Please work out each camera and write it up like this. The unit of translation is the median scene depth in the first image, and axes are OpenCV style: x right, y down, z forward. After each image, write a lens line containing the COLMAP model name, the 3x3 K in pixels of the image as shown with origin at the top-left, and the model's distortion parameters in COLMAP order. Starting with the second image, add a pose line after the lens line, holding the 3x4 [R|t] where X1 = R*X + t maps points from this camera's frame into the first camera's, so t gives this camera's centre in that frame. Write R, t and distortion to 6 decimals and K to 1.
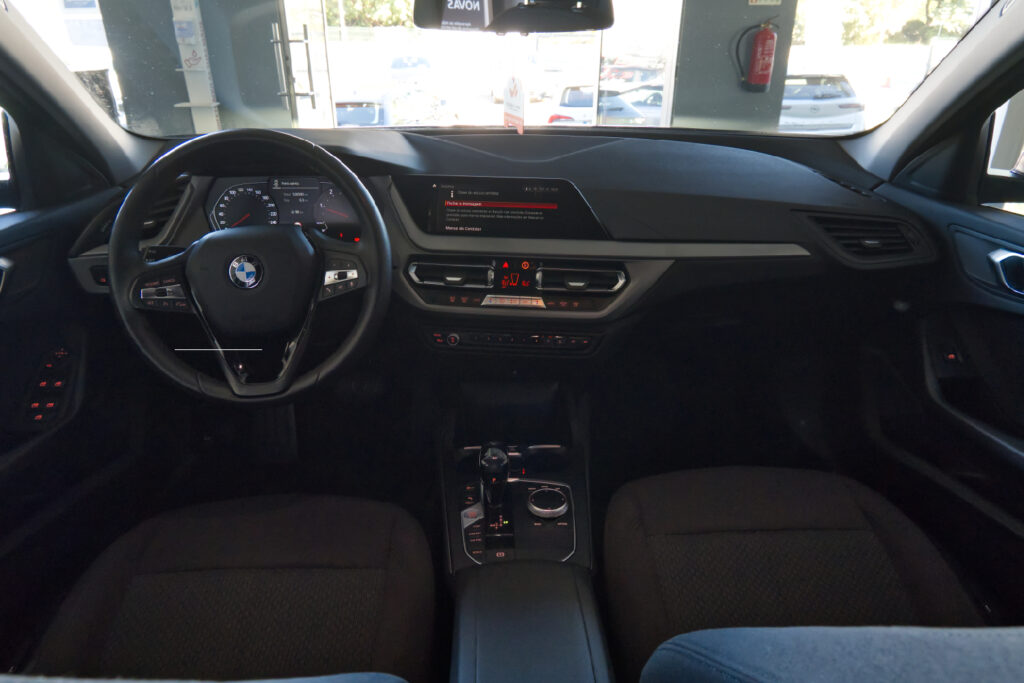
lens RADIAL K [[655.6, 0, 512.0], [0, 655.6, 341.5], [0, 0, 1]] dist [0.003688, 0.001979]
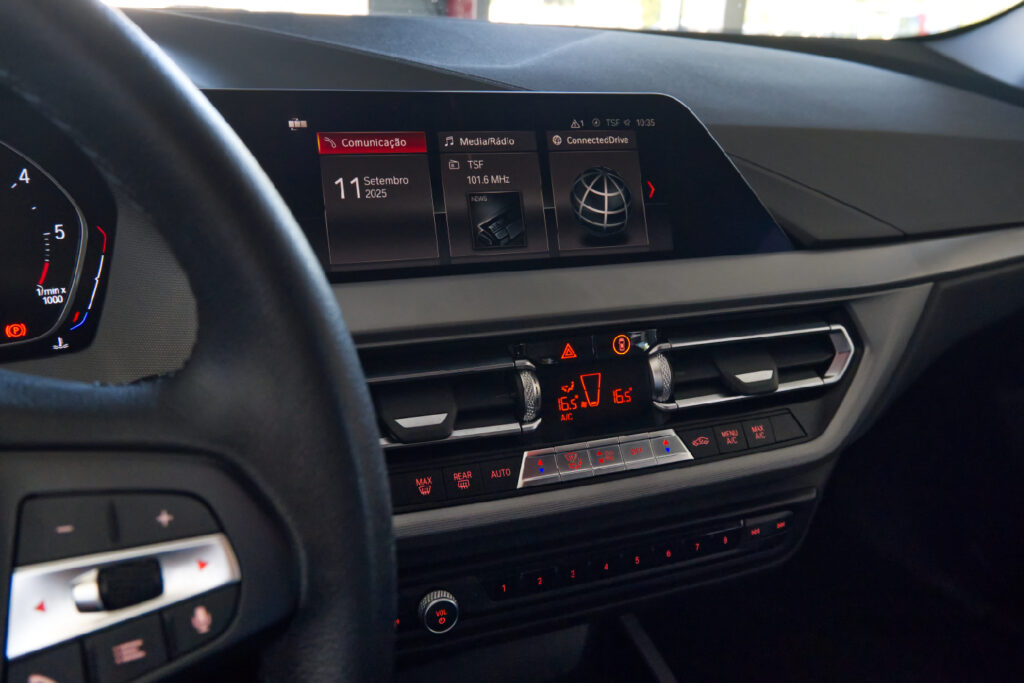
lens RADIAL K [[849.7, 0, 530.5], [0, 849.7, 343.8], [0, 0, 1]] dist [-0.005814, -0.001266]
pose [[0.887630, -0.136674, 0.439811, -0.212274], [0.153549, 0.988137, -0.002825, -0.121515], [-0.434208, 0.070040, 0.898086, 0.623400]]
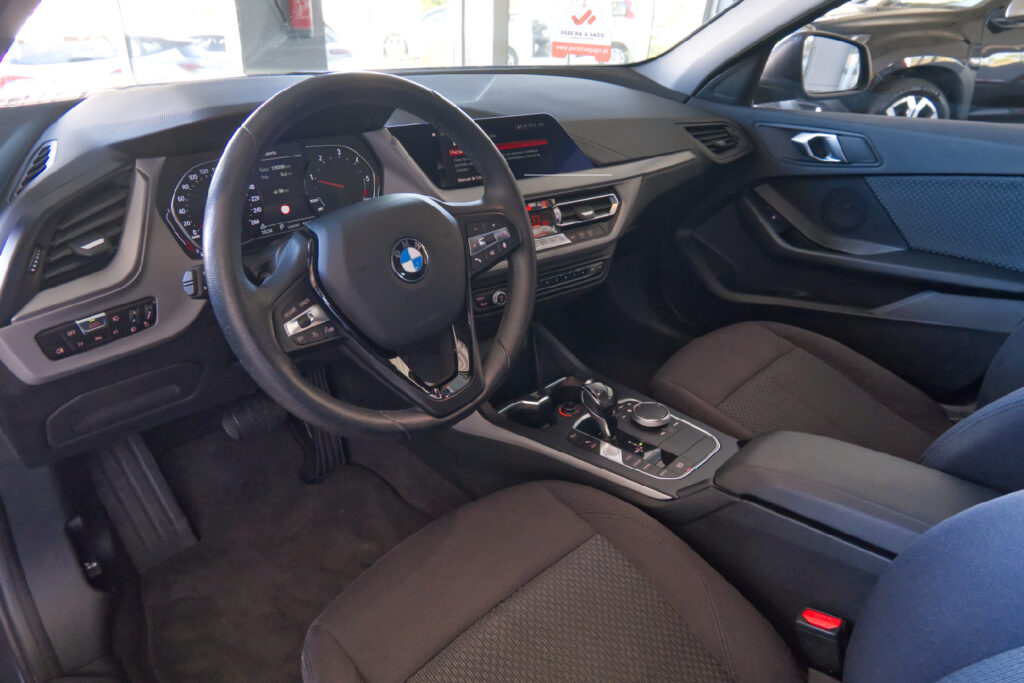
lens RADIAL K [[671.8, 0, 512.0], [0, 671.8, 341.5], [0, 0, 1]] dist [-0.006554, -0.001708]
pose [[0.734290, -0.296144, 0.610833, -0.685743], [0.260987, 0.953821, 0.148695, -0.082362], [-0.626661, 0.050234, 0.777671, 0.258418]]
